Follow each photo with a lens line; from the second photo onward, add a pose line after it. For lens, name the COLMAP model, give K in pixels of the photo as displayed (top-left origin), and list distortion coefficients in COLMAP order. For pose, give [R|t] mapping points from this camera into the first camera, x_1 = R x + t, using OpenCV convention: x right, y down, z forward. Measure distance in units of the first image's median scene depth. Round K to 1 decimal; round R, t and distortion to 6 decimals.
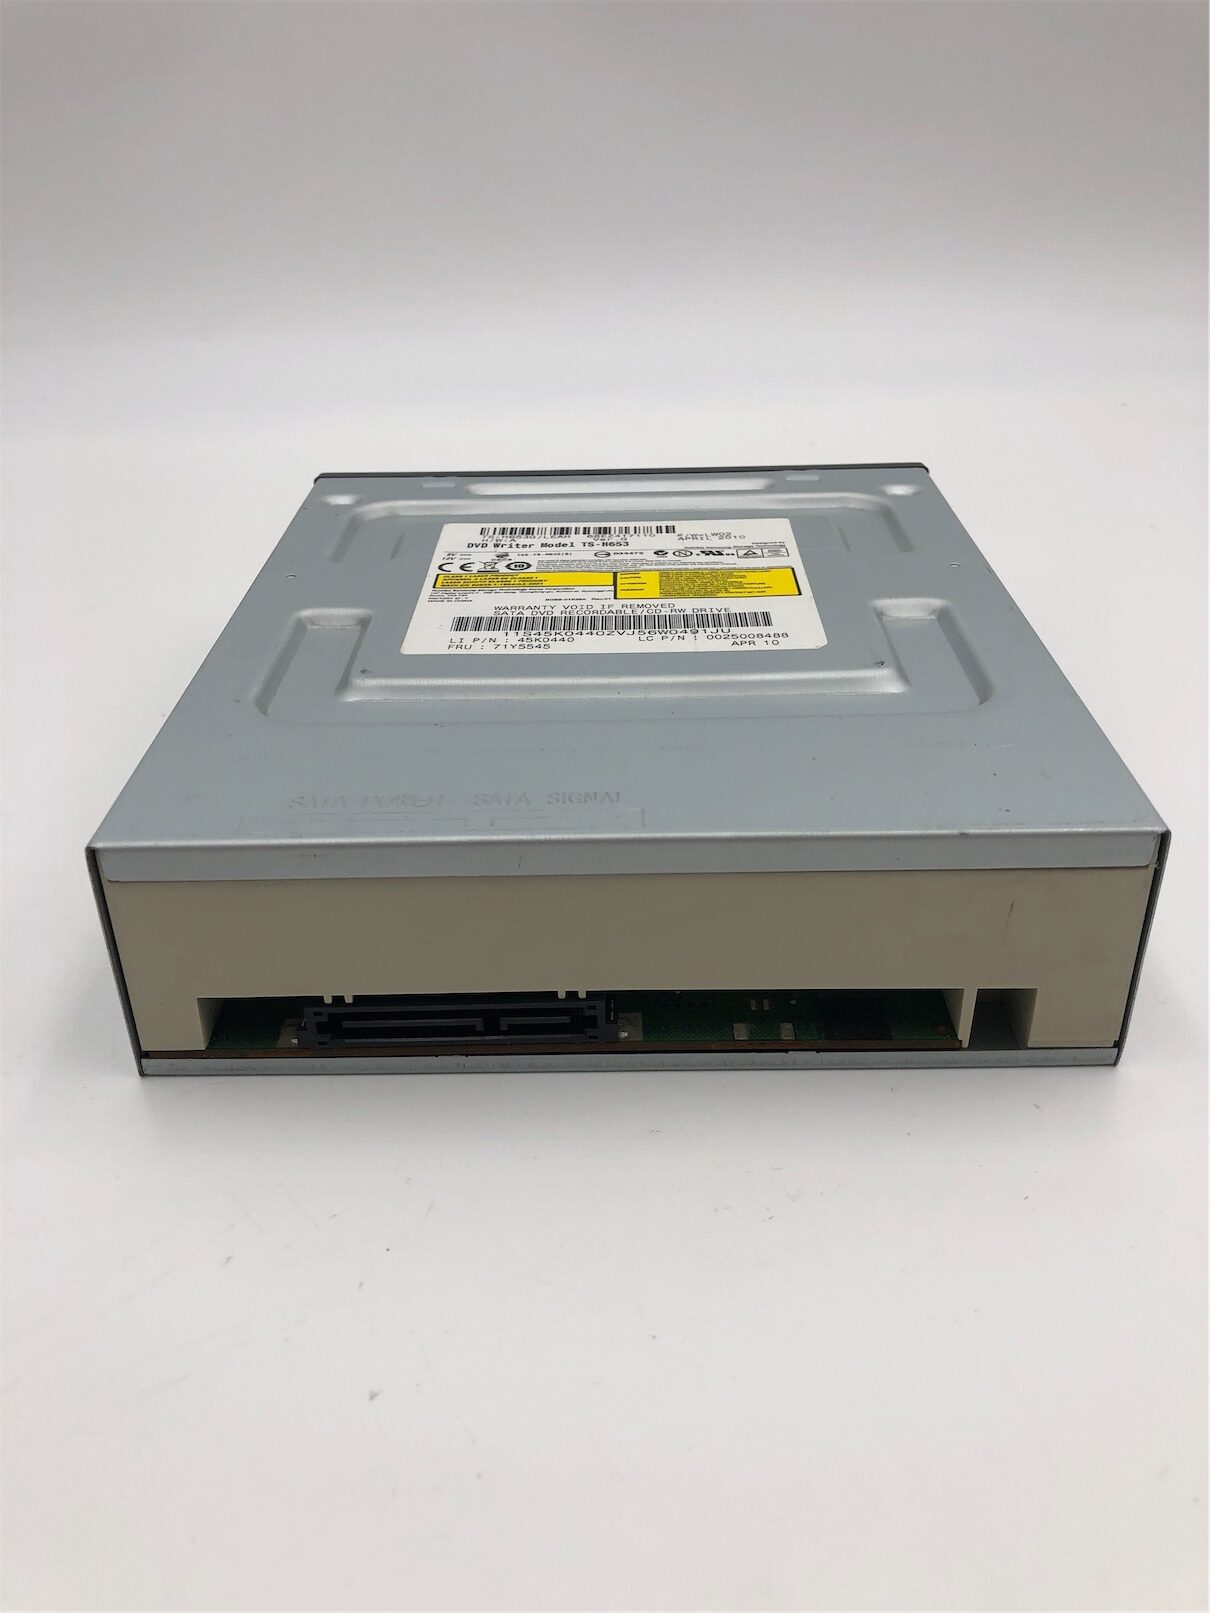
lens RADIAL K [[1334.7, 0, 605.0], [0, 1334.7, 806.5], [0, 0, 1]] dist [0.150406, -0.001757]
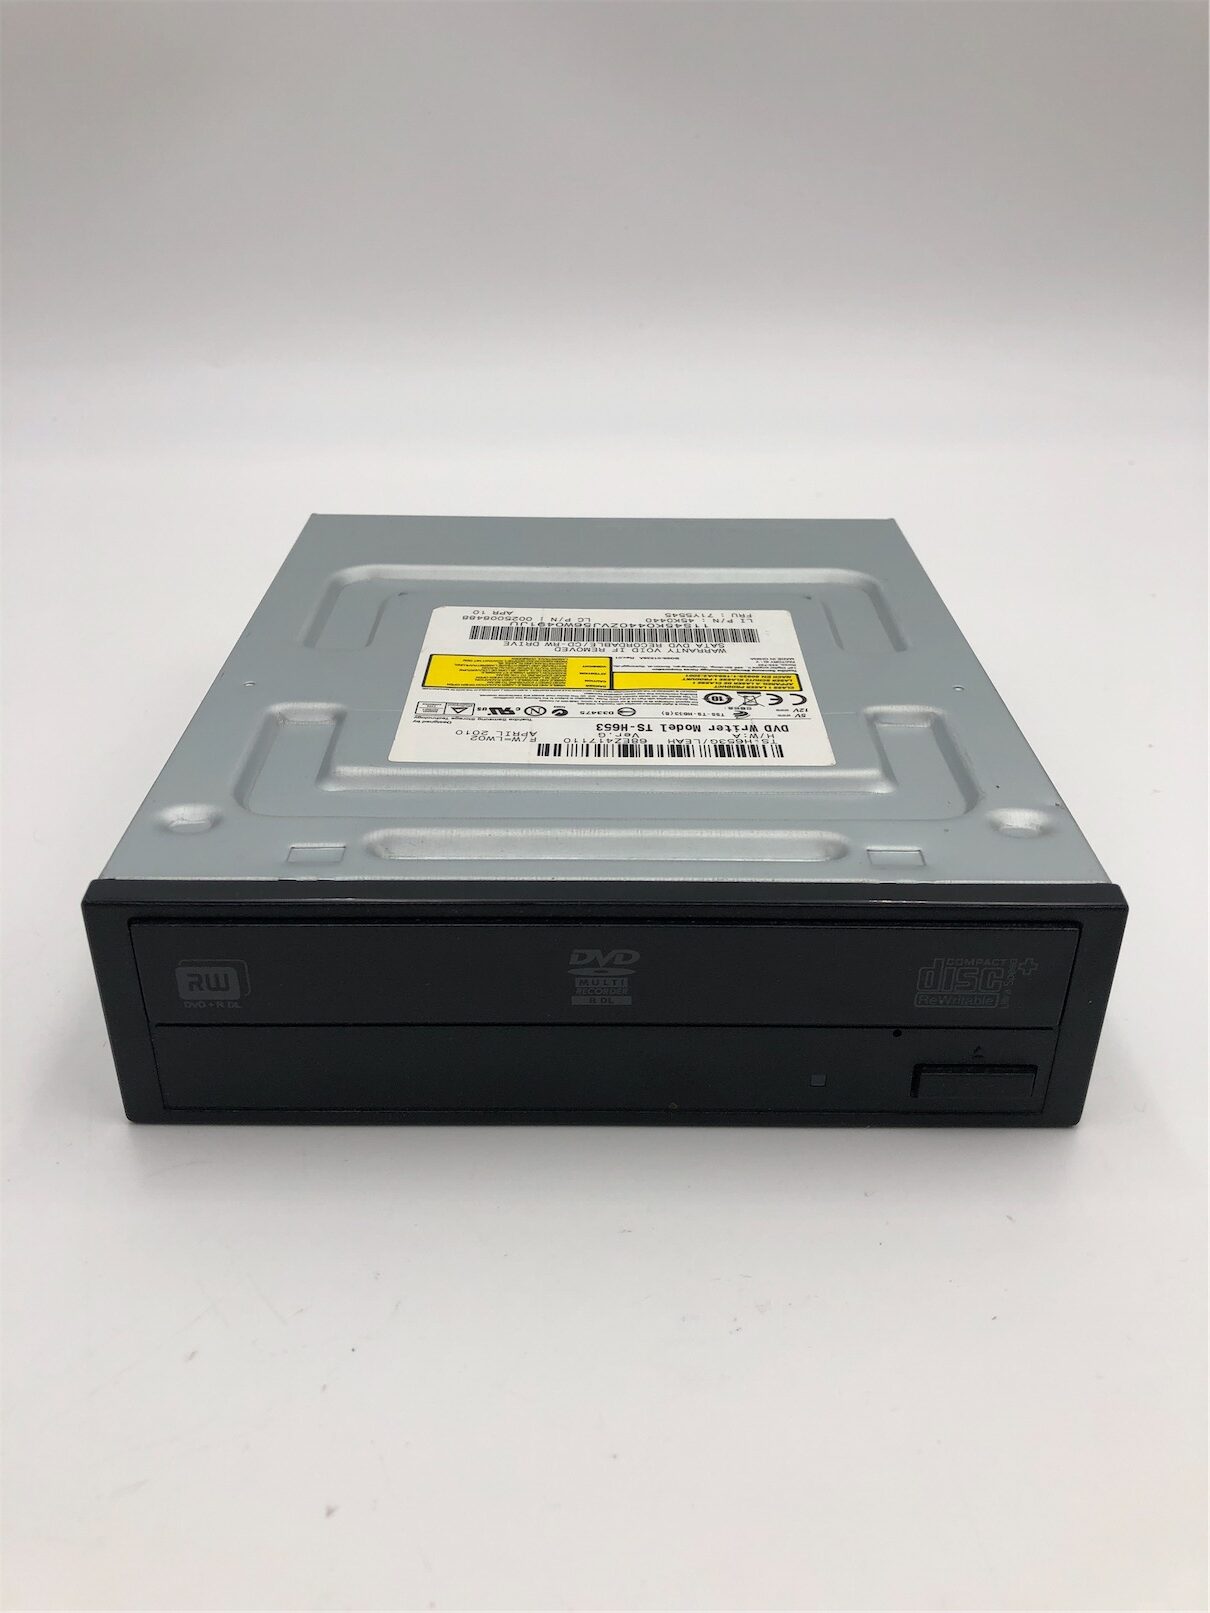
lens RADIAL K [[1334.7, 0, 605.0], [0, 1334.7, 806.5], [0, 0, 1]] dist [0.150406, -0.001757]
pose [[-0.999892, 0.014391, -0.002861, 0.016370], [0.004498, 0.486208, 0.873832, -0.965952], [0.013967, 0.873725, -0.486220, 1.550349]]
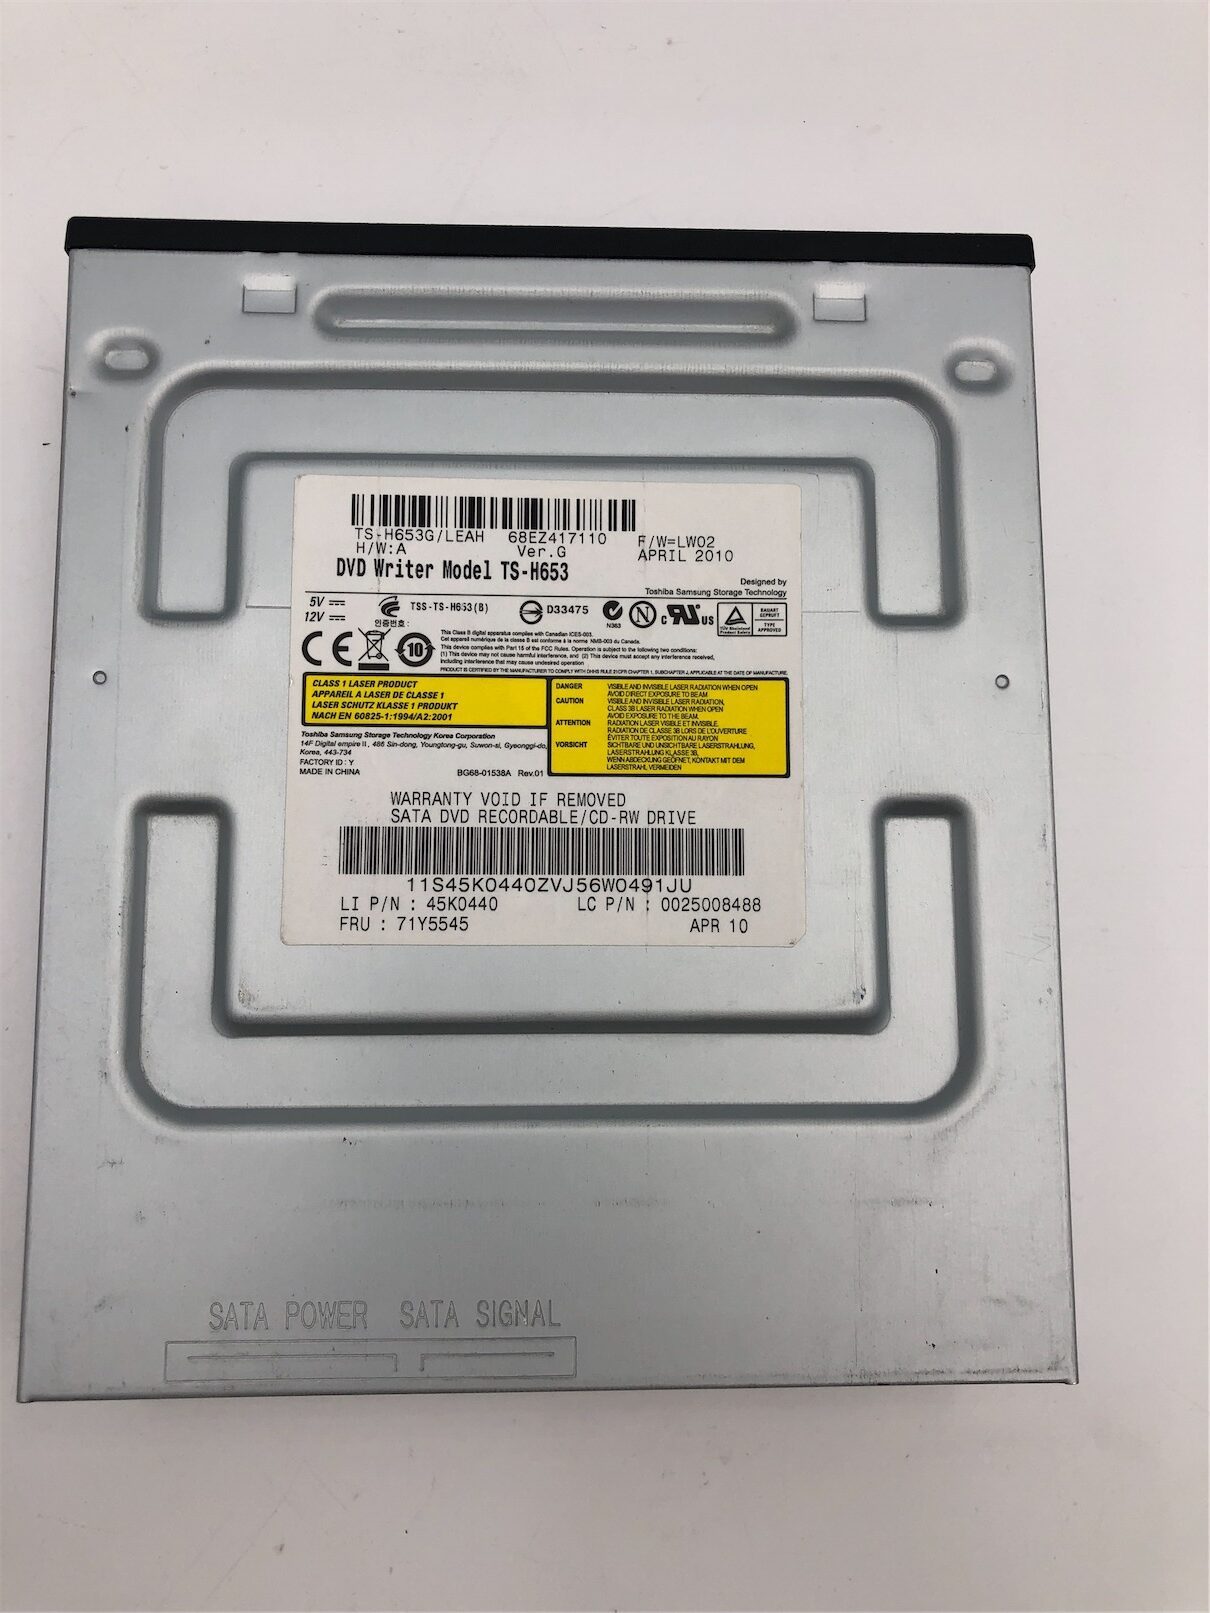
lens RADIAL K [[1334.7, 0, 605.0], [0, 1334.7, 806.5], [0, 0, 1]] dist [0.150406, -0.001757]
pose [[0.997962, -0.001966, 0.063786, -0.008849], [-0.049507, 0.606850, 0.793273, -0.728209], [-0.040268, -0.794814, 0.605516, 0.505782]]
